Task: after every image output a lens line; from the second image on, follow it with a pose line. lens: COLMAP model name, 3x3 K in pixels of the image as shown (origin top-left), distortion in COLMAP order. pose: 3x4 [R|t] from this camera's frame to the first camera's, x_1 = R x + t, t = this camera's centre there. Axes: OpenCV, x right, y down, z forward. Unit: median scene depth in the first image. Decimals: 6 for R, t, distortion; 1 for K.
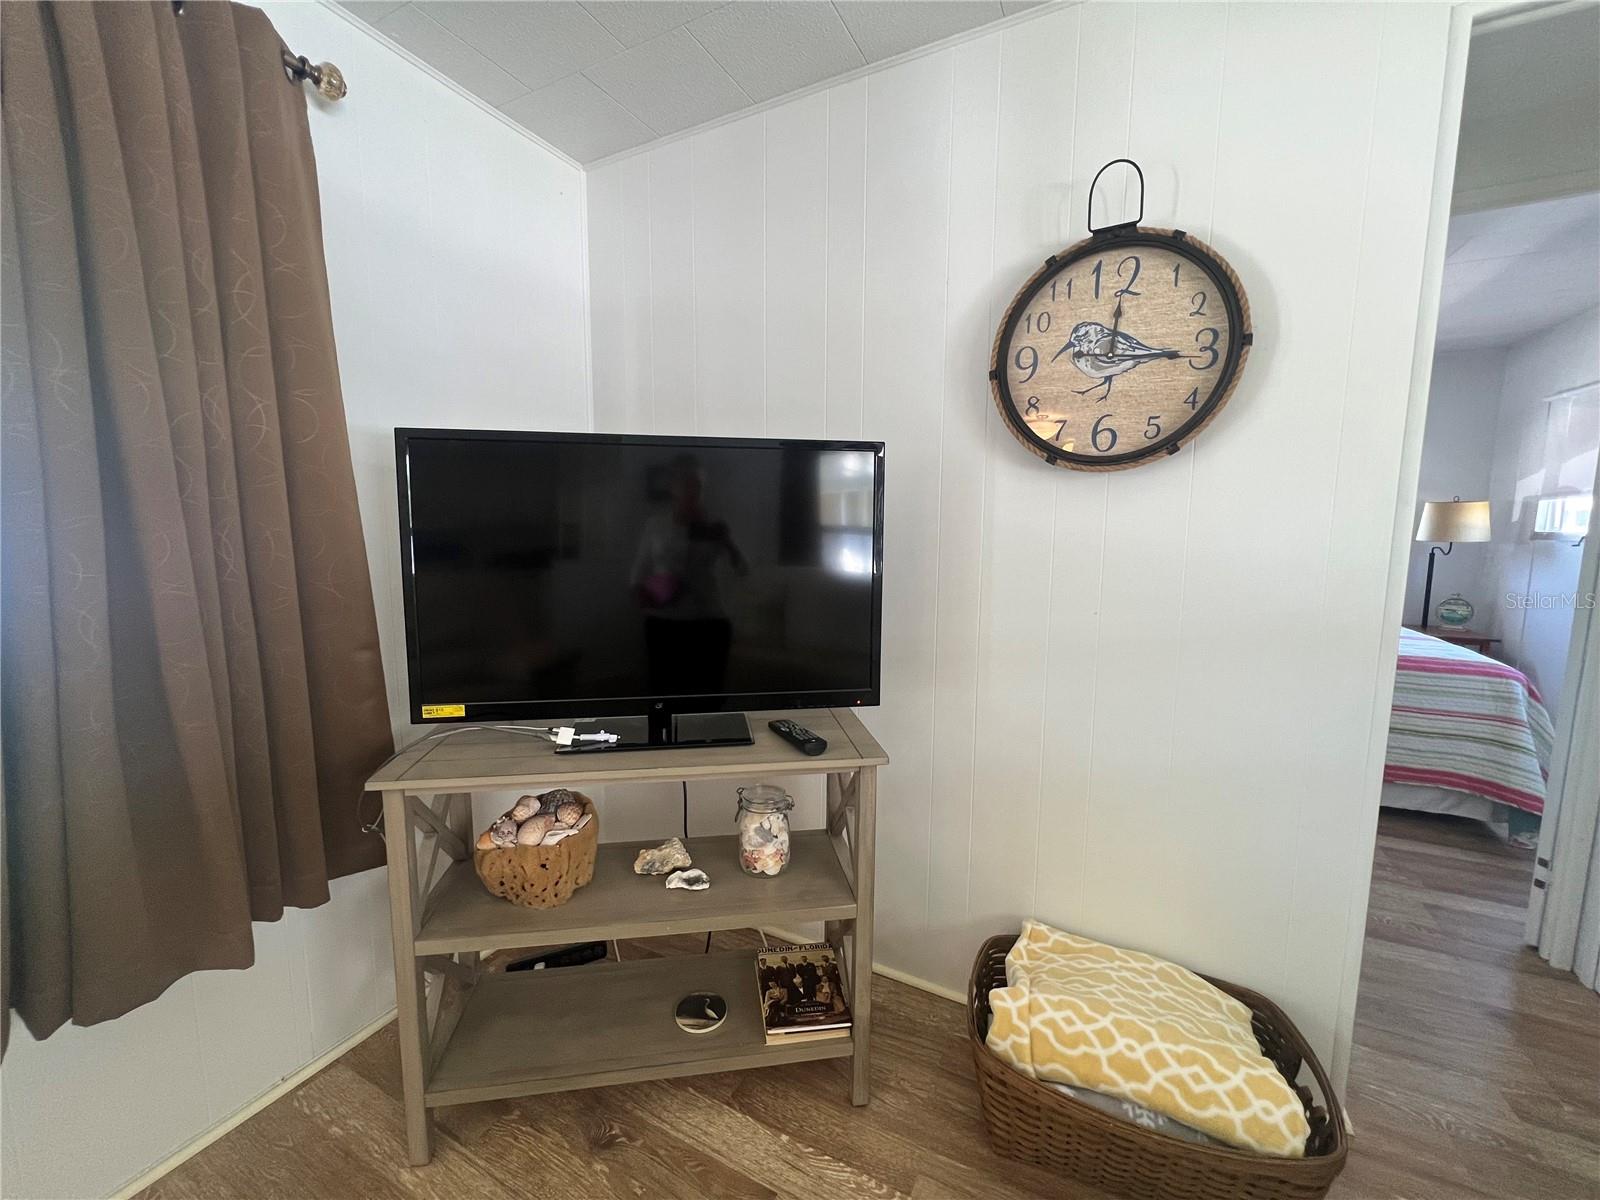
lens RADIAL K [[635.2, 0, 803.7], [0, 635.2, 597.9], [0, 0, 1]] dist [-0.001685, -0.000108]
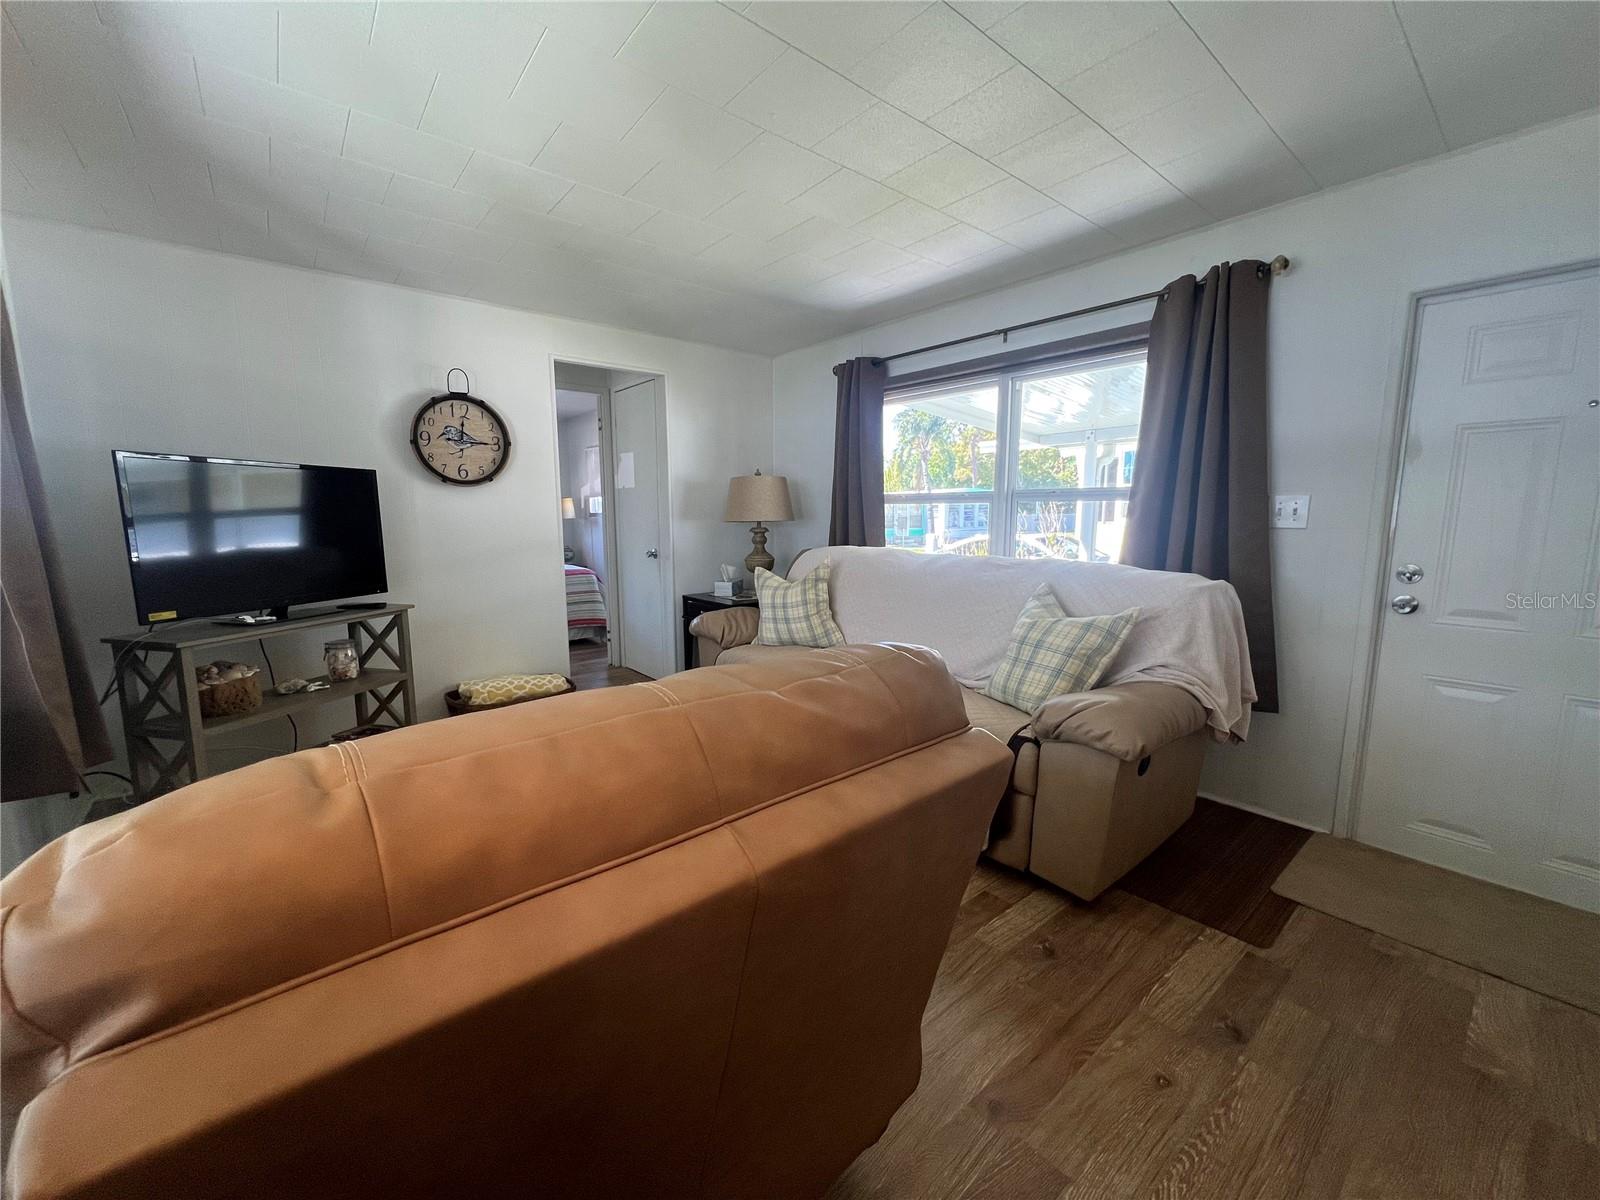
lens RADIAL K [[635.2, 0, 802.5], [0, 635.2, 600.4], [0, 0, 1]] dist [-0.001685, -0.000108]
pose [[0.389113, -0.131903, 0.911698, -1.368847], [0.111652, 0.989152, 0.095456, 0.156711], [-0.914399, 0.064650, 0.399619, -1.204505]]
